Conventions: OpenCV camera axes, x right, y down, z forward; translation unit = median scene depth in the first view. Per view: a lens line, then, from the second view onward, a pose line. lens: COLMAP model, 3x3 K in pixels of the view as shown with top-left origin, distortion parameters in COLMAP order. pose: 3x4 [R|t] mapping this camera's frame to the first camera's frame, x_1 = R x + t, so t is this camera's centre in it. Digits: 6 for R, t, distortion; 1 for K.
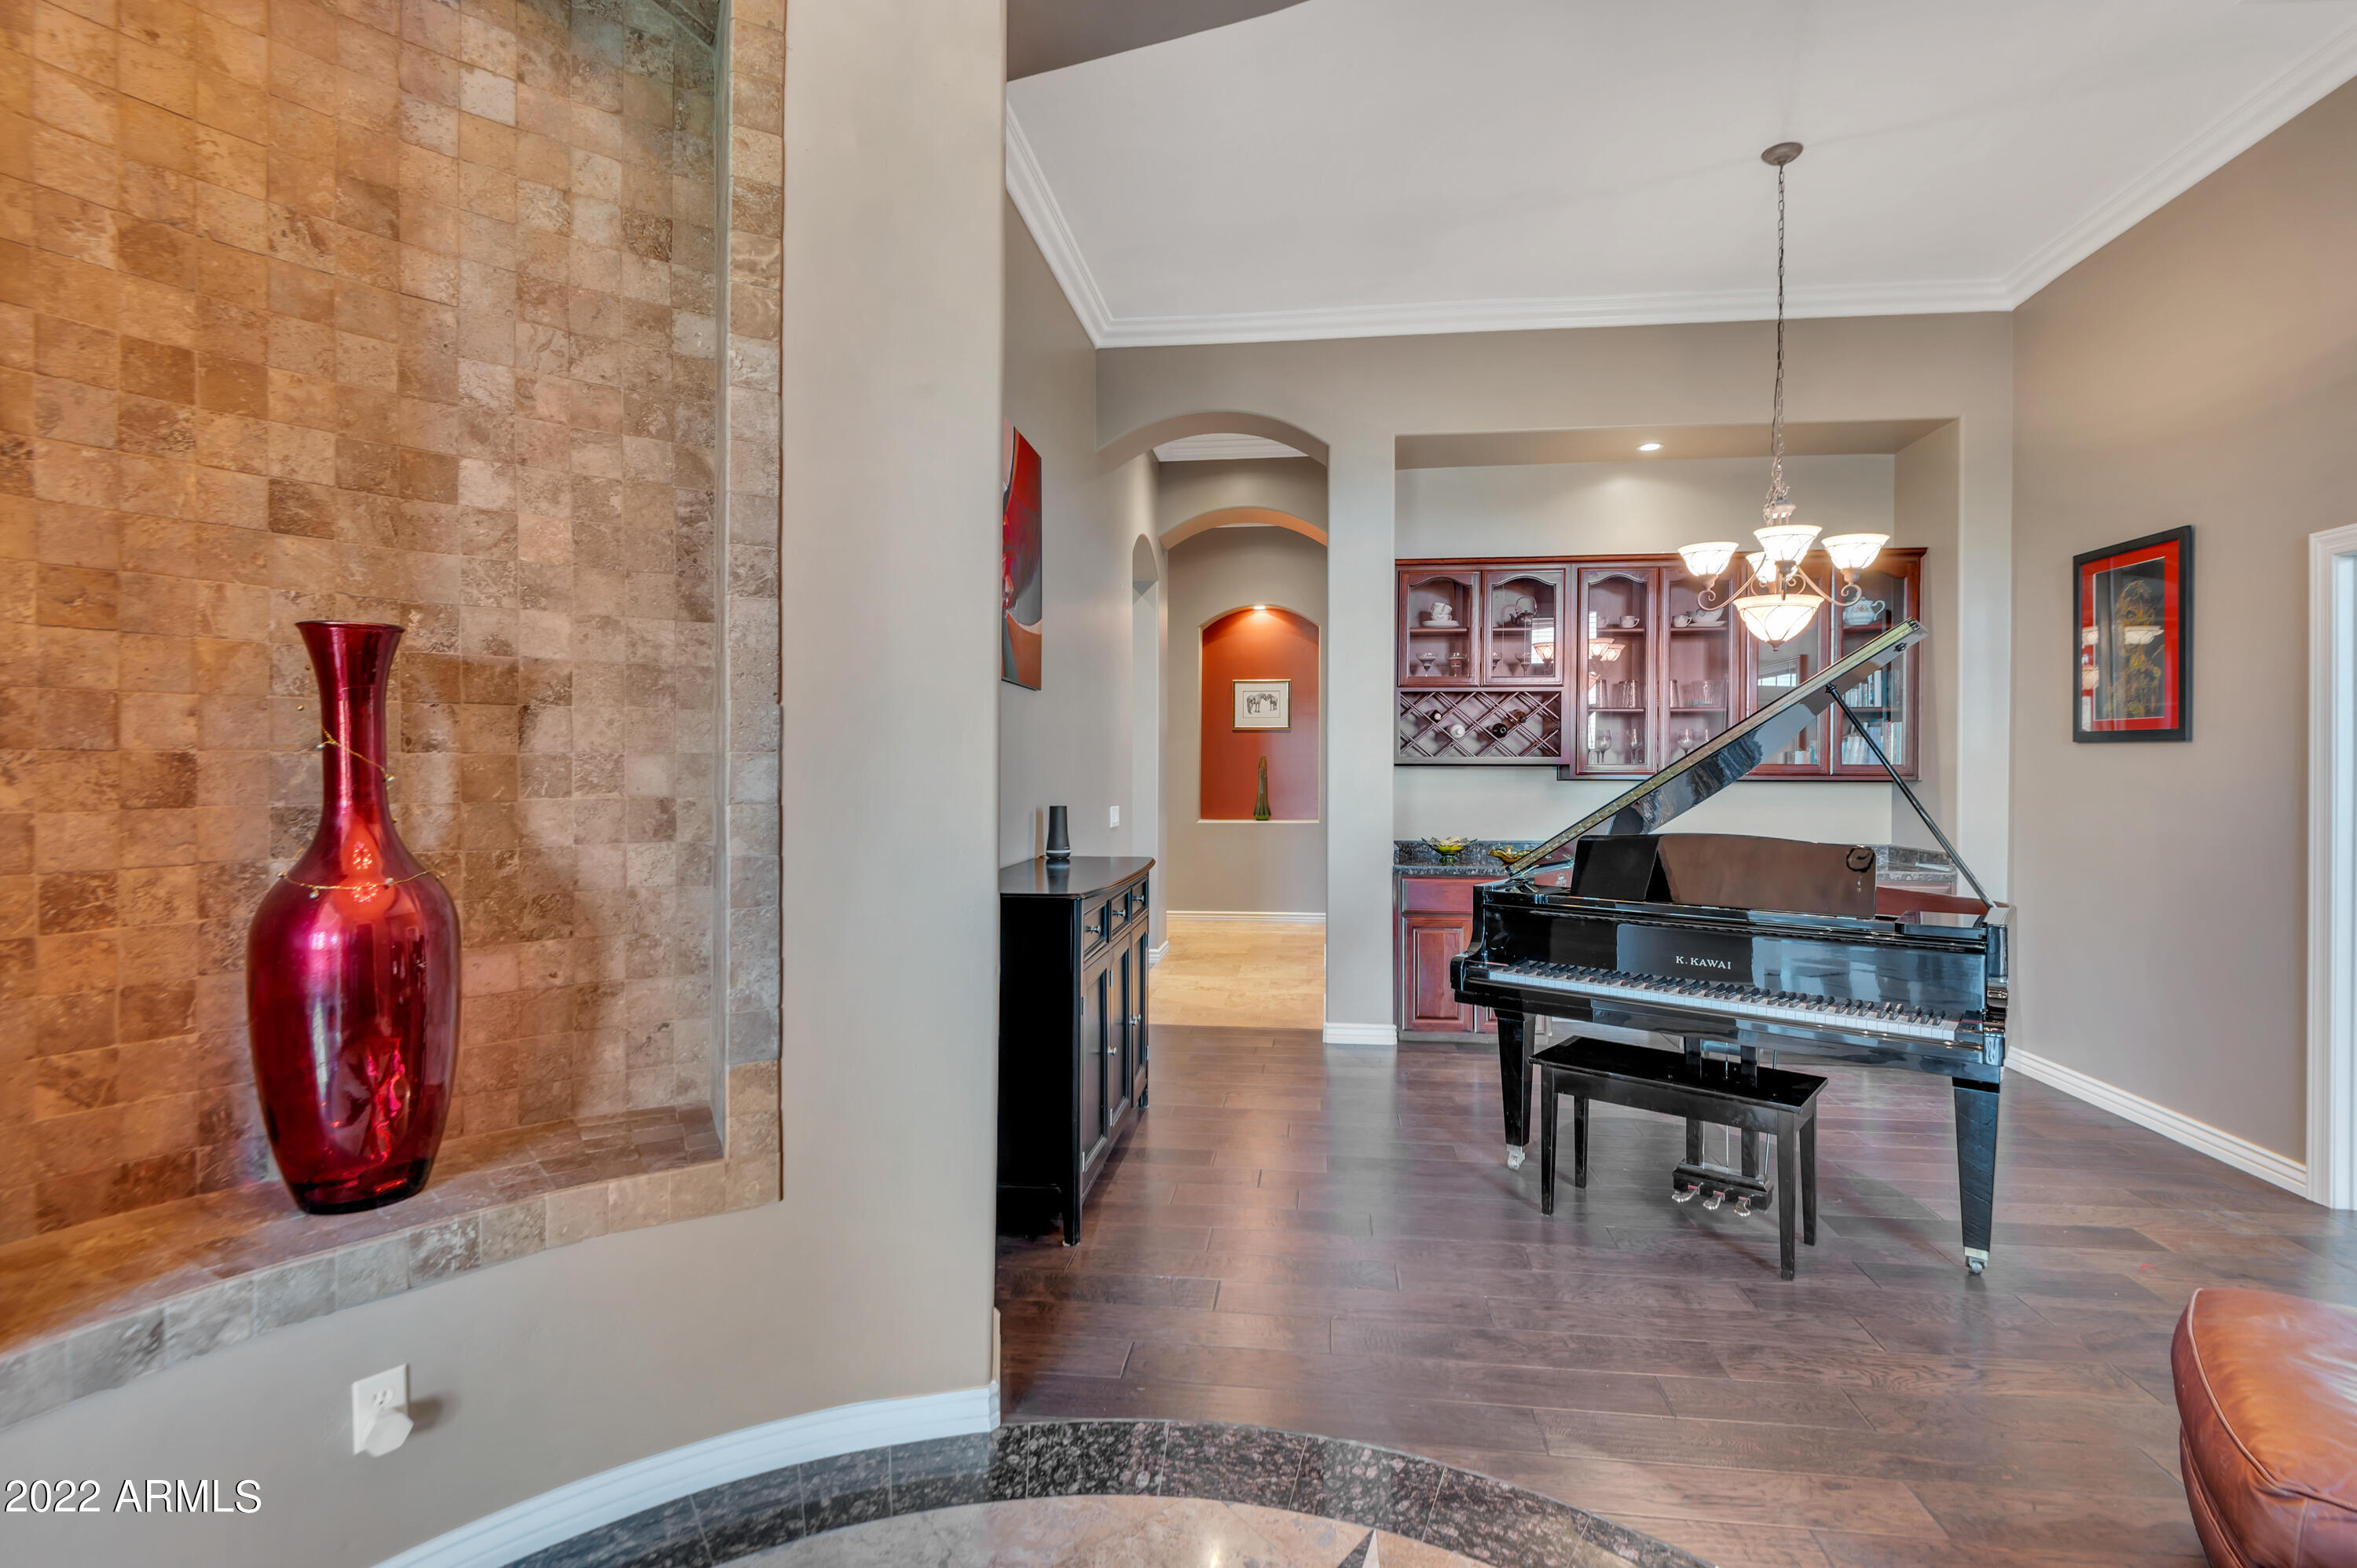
lens RADIAL K [[1101.7, 0, 1168.0], [0, 1101.7, 767.5], [0, 0, 1]] dist [0.001086, -0.003347]
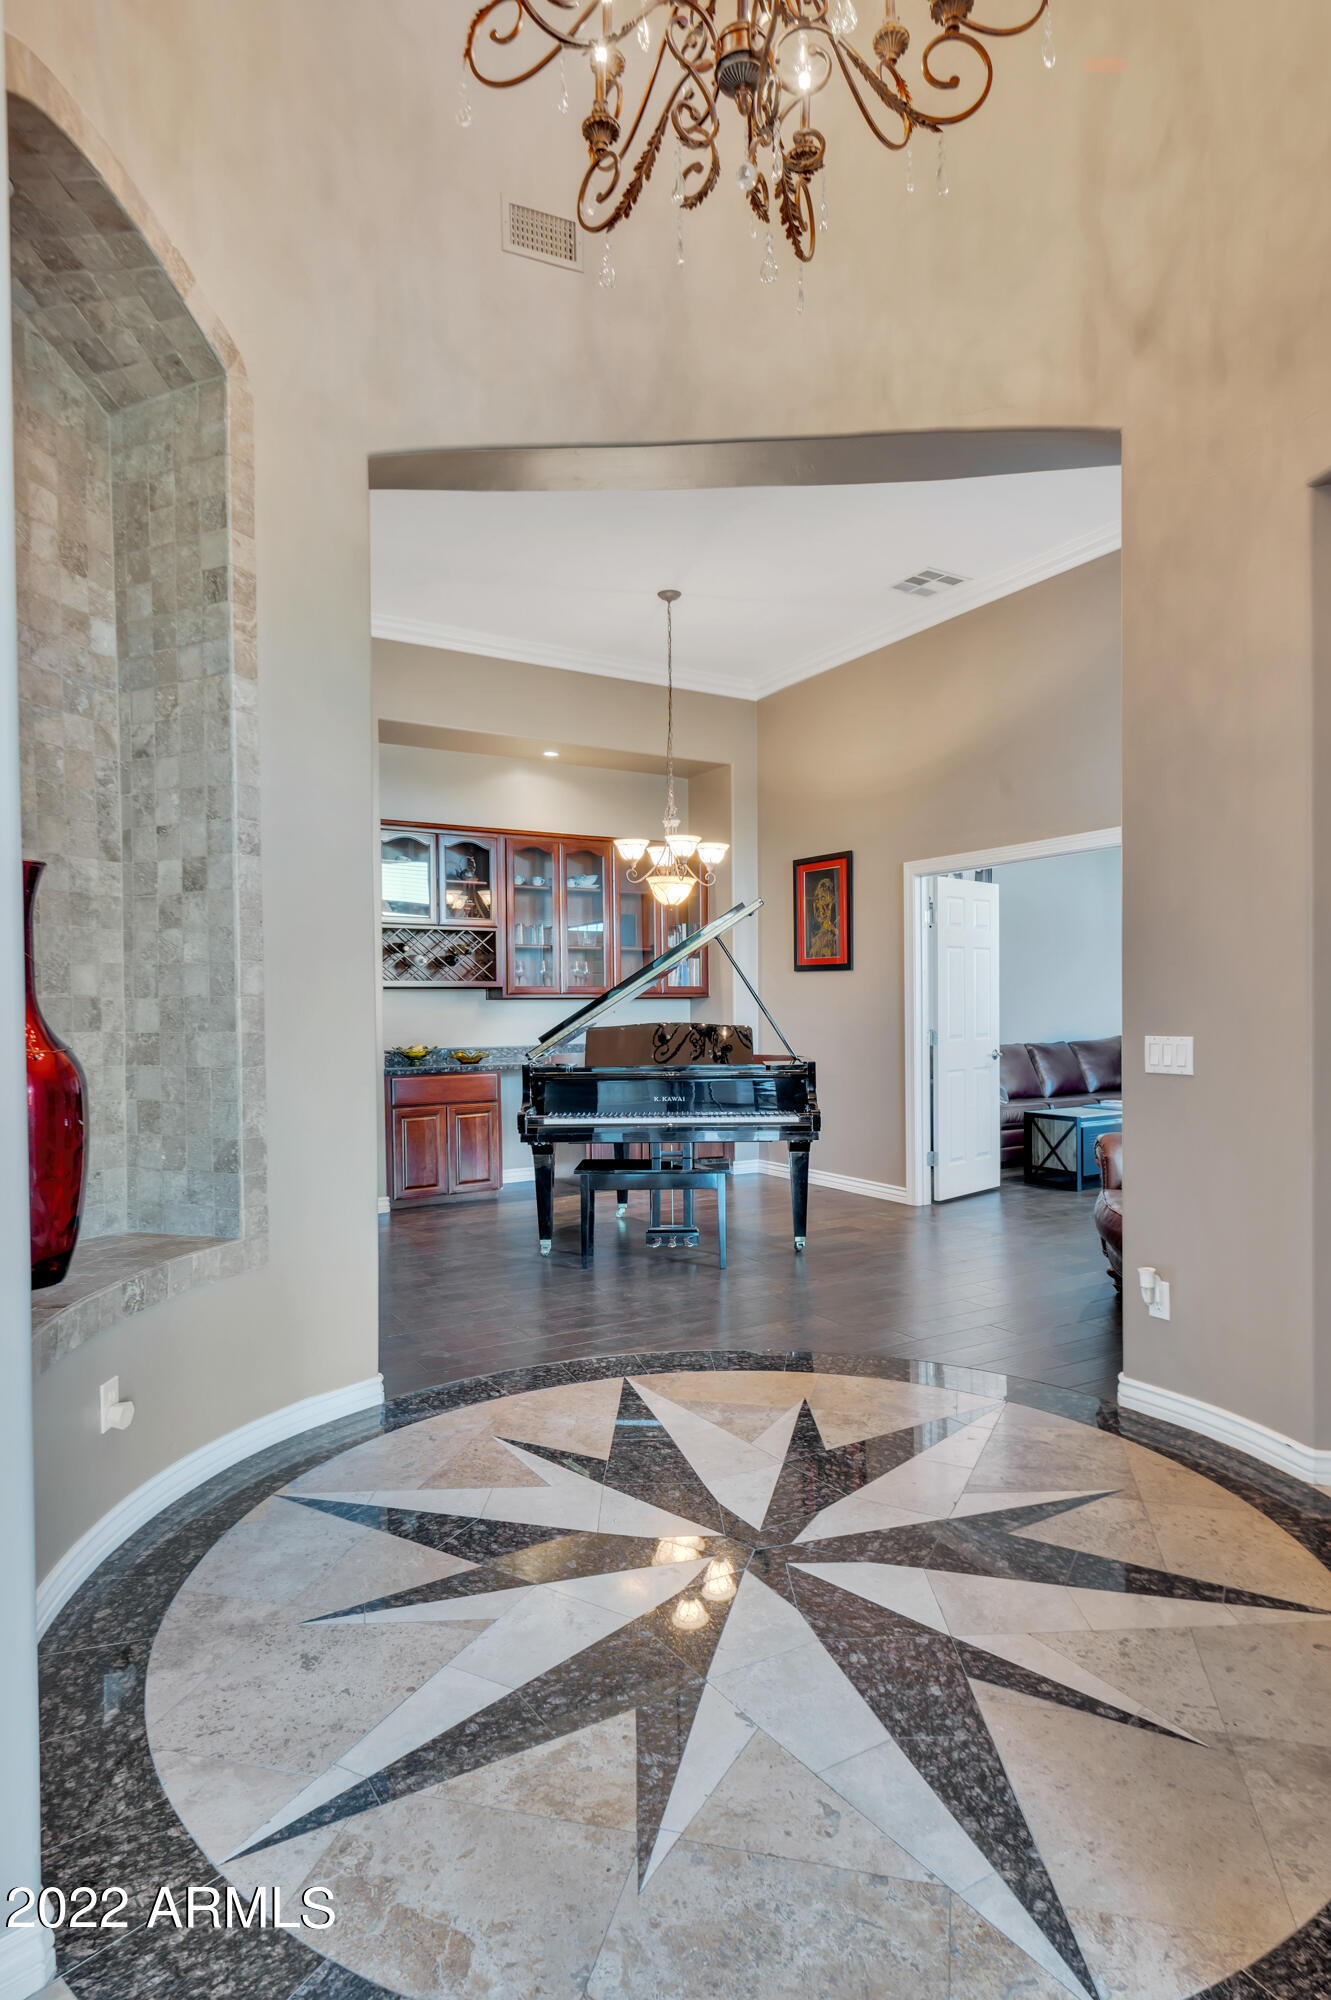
lens RADIAL K [[1144.7, 0, 669.2], [0, 1144.7, 1006.5], [0, 0, 1]] dist [-0.001609, -0.000660]
pose [[0.785426, -0.009017, 0.618890, -0.749267], [0.008084, 0.999958, 0.004308, 0.037478], [-0.618903, 0.001620, 0.785466, -0.460156]]
